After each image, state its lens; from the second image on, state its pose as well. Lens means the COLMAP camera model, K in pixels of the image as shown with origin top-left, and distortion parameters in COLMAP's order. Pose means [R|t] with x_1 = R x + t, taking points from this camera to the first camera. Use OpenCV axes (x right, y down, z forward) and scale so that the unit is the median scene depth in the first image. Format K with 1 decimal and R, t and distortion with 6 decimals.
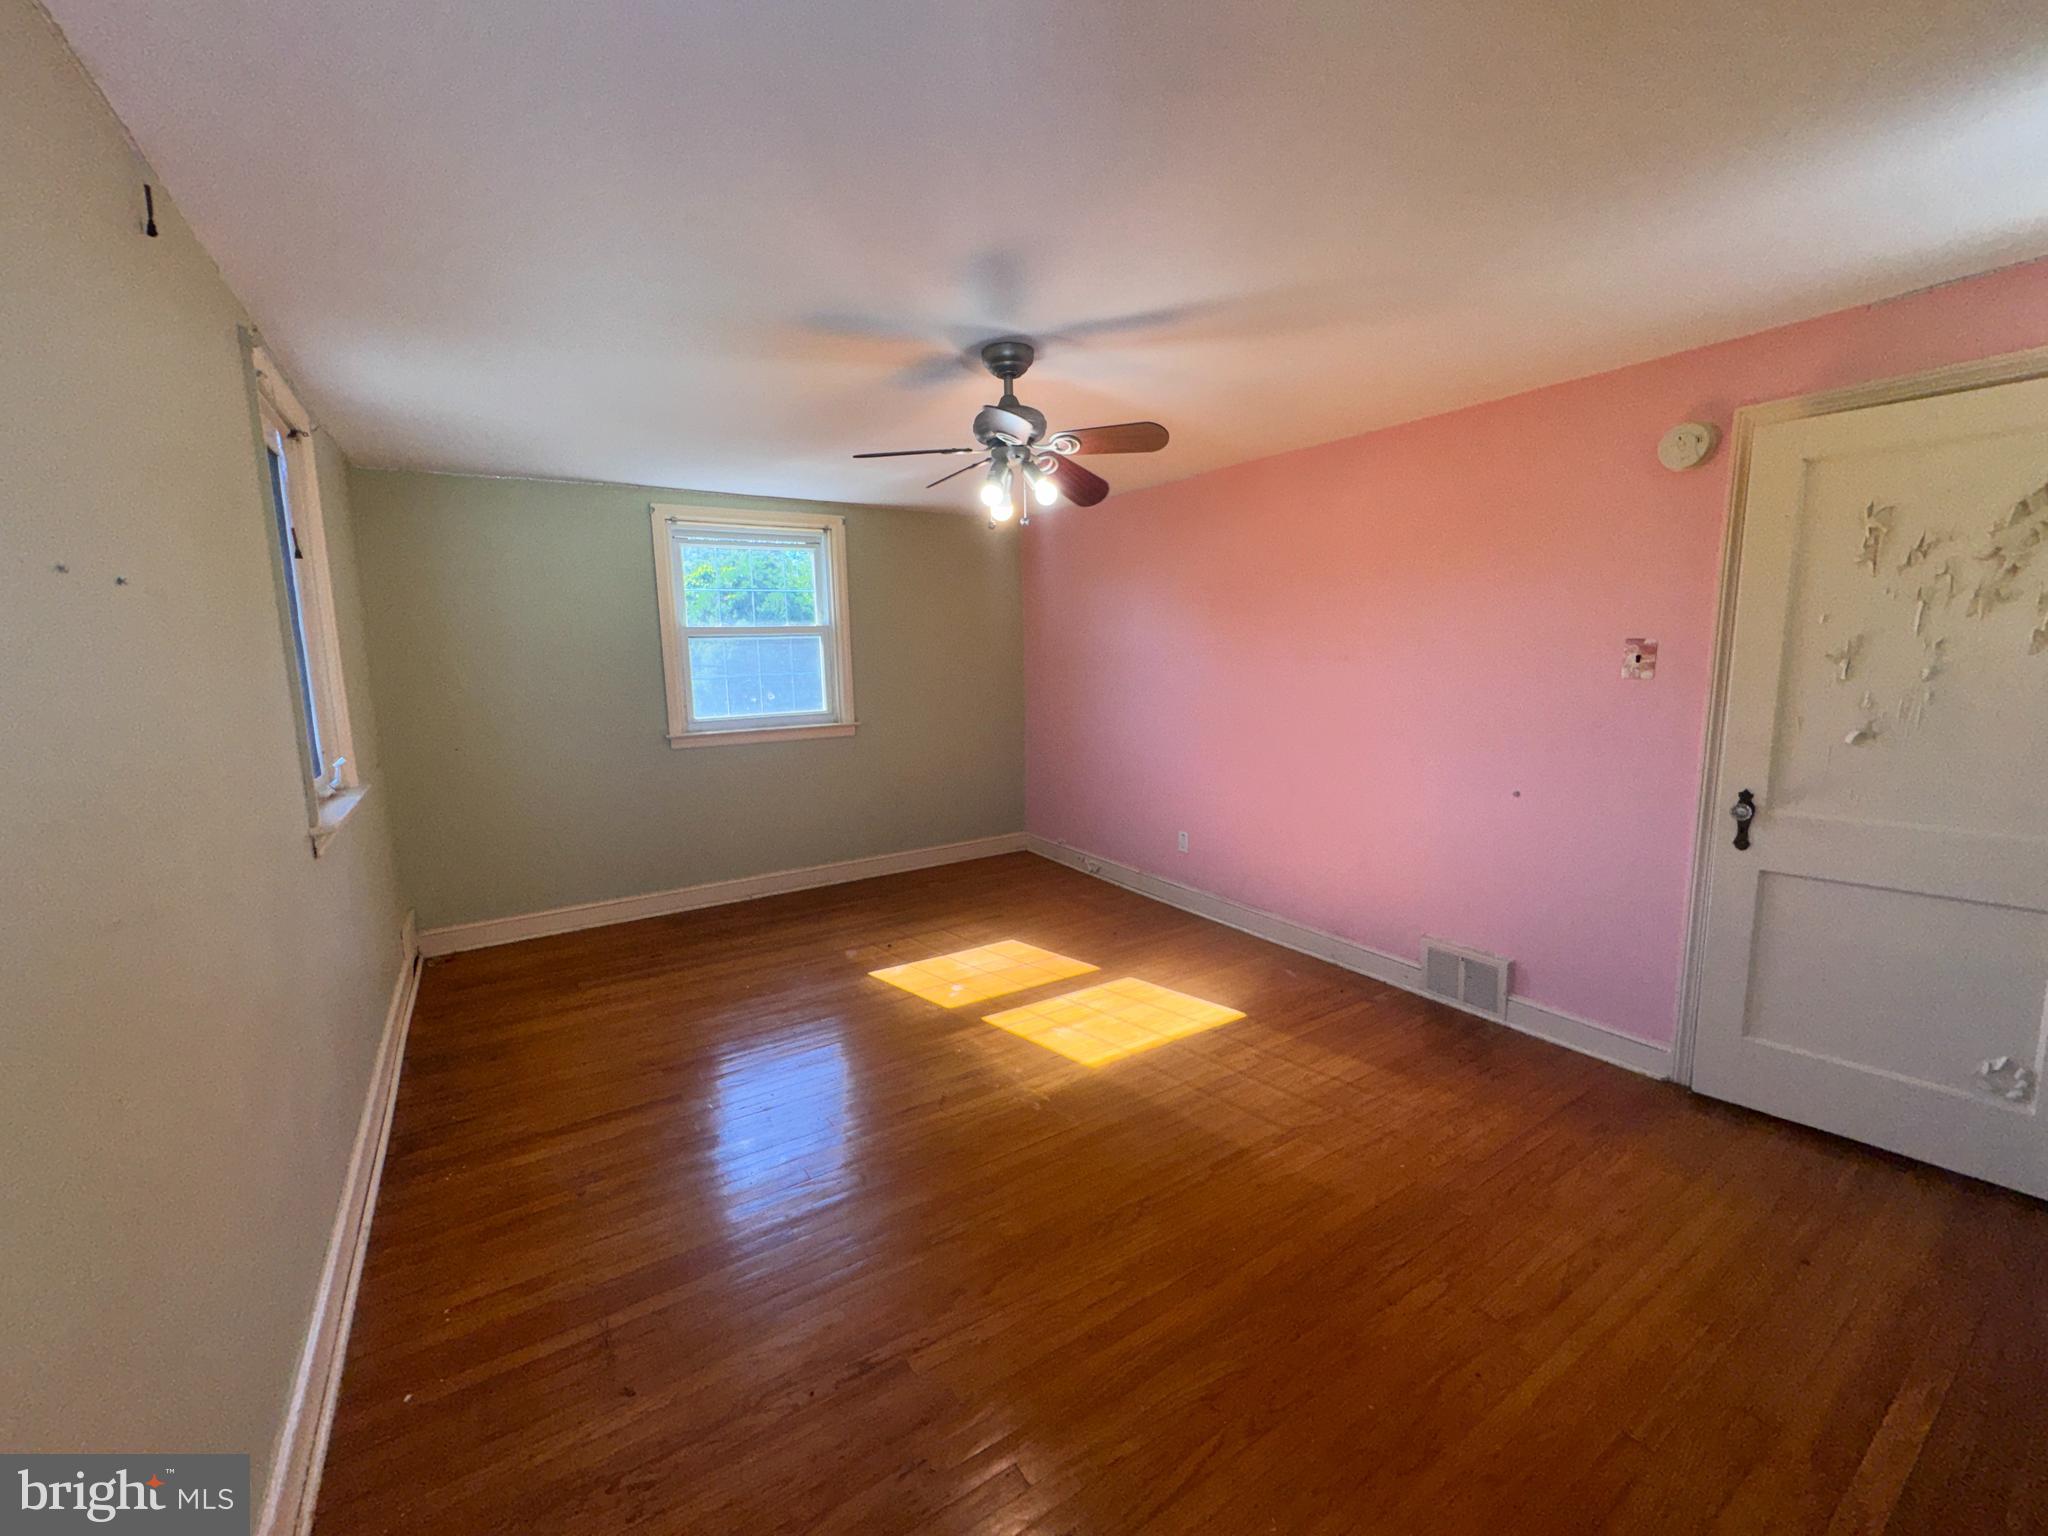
lens RADIAL K [[820.7, 0, 1019.7], [0, 820.7, 751.1], [0, 0, 1]] dist [-0.003345, 0.000474]
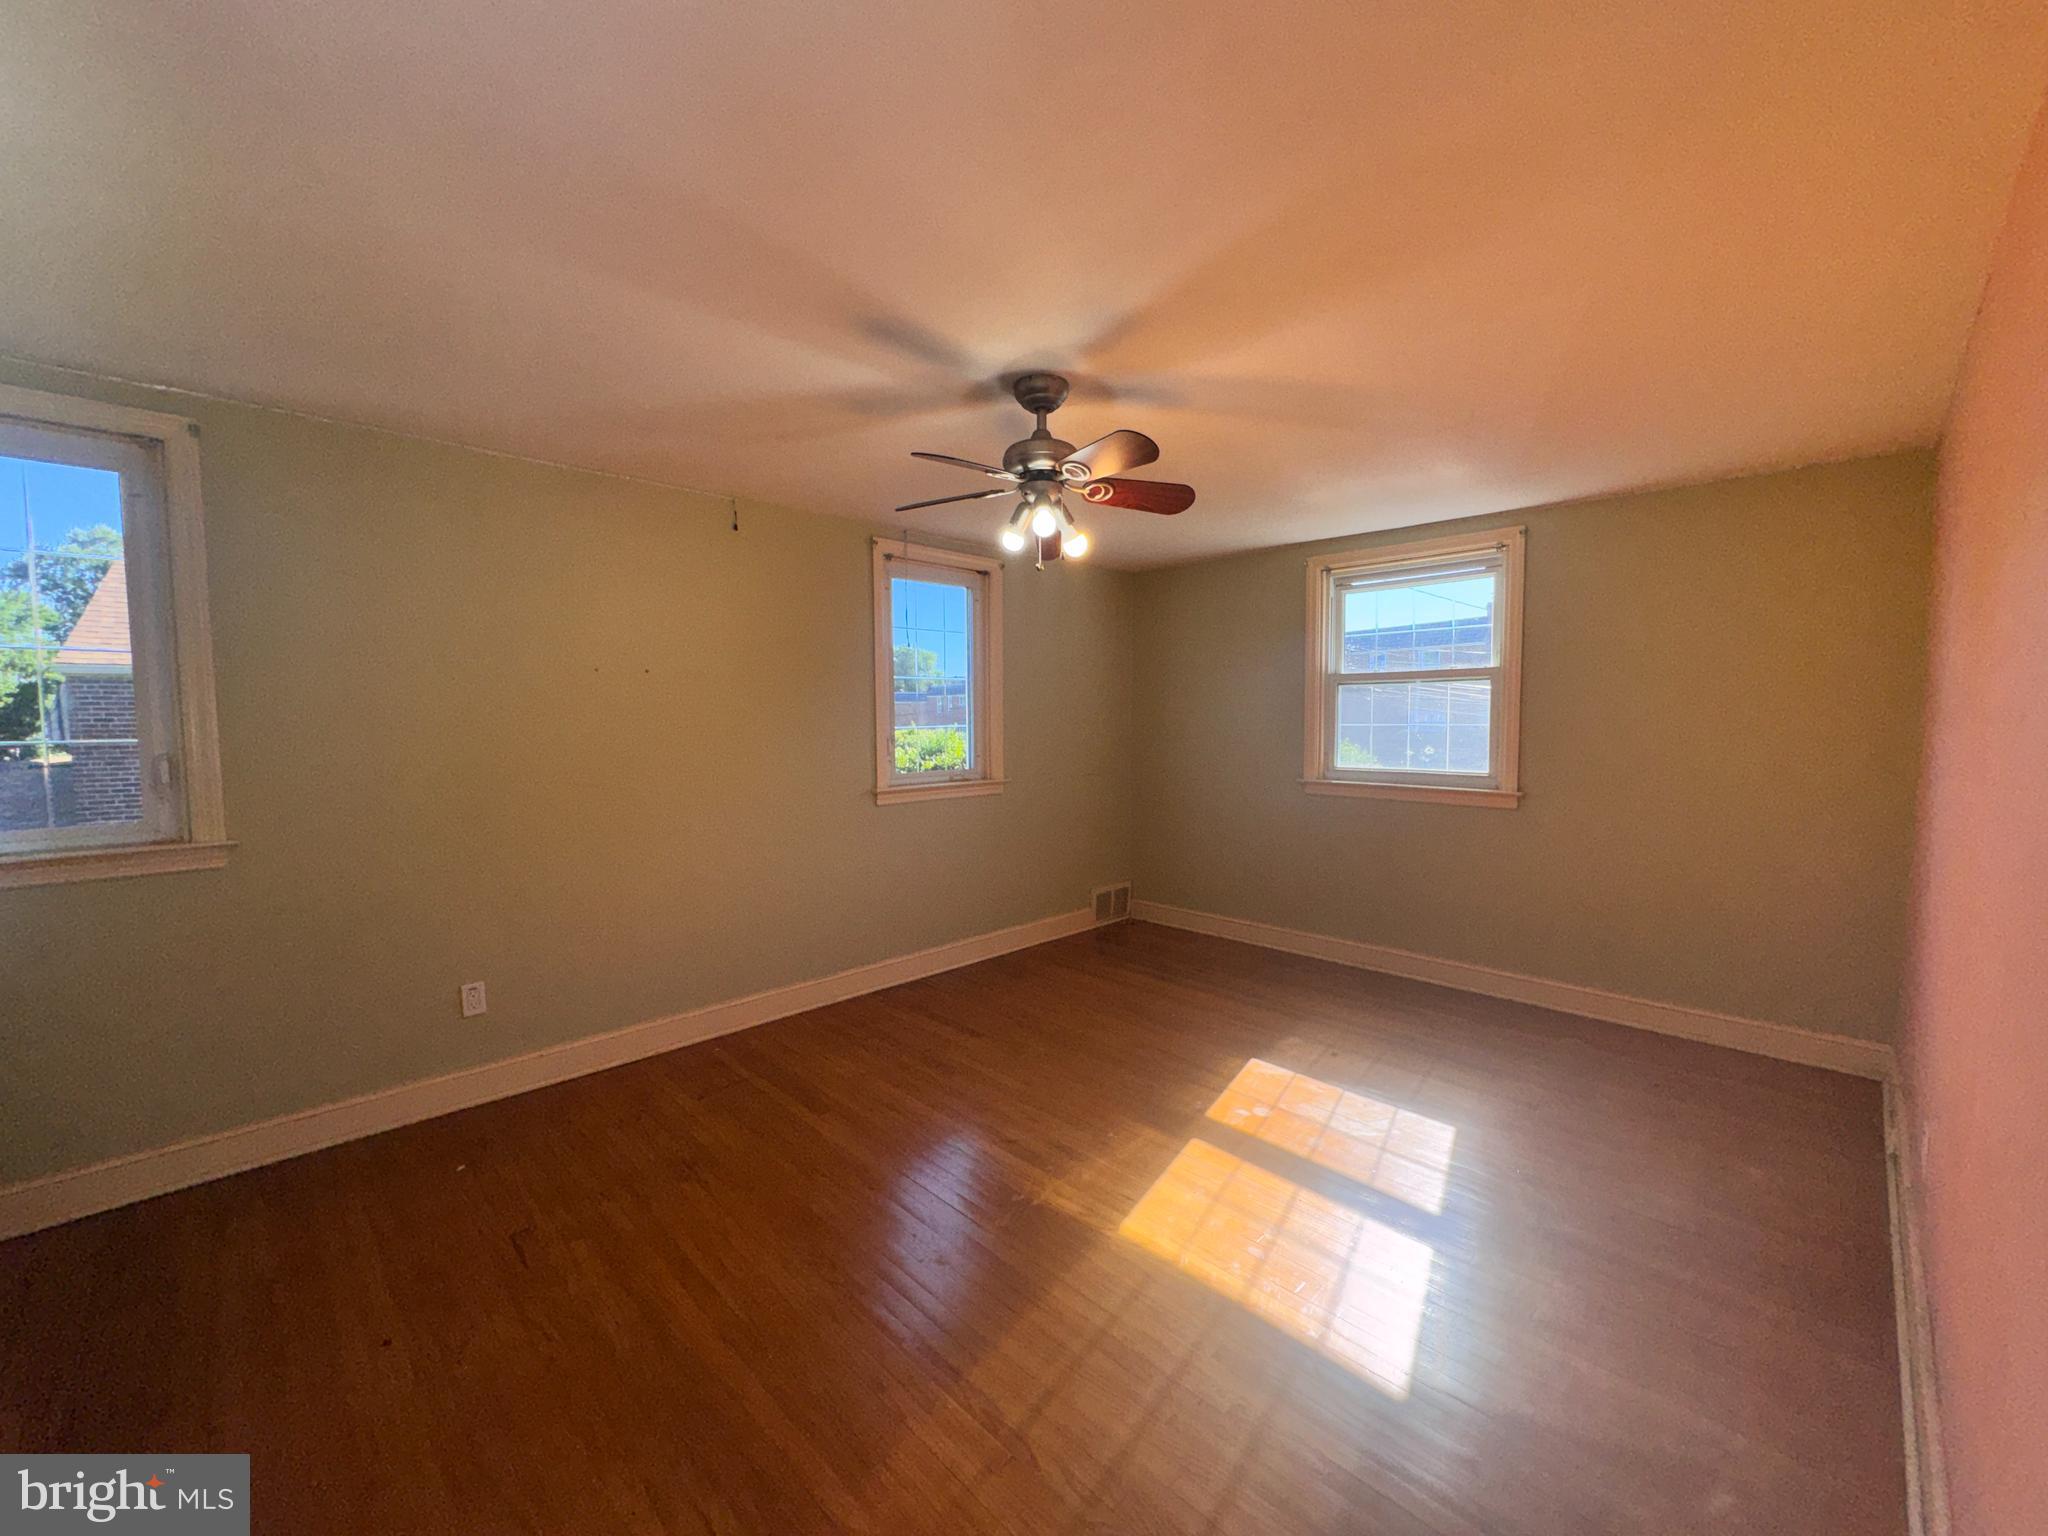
lens RADIAL K [[820.7, 0, 1030.5], [0, 820.7, 766.6], [0, 0, 1]] dist [-0.003345, 0.000474]
pose [[0.203947, 0.081946, -0.975546, 0.587530], [-0.119929, 0.991076, 0.058178, -0.063946], [0.971608, 0.105131, 0.211955, 0.520965]]
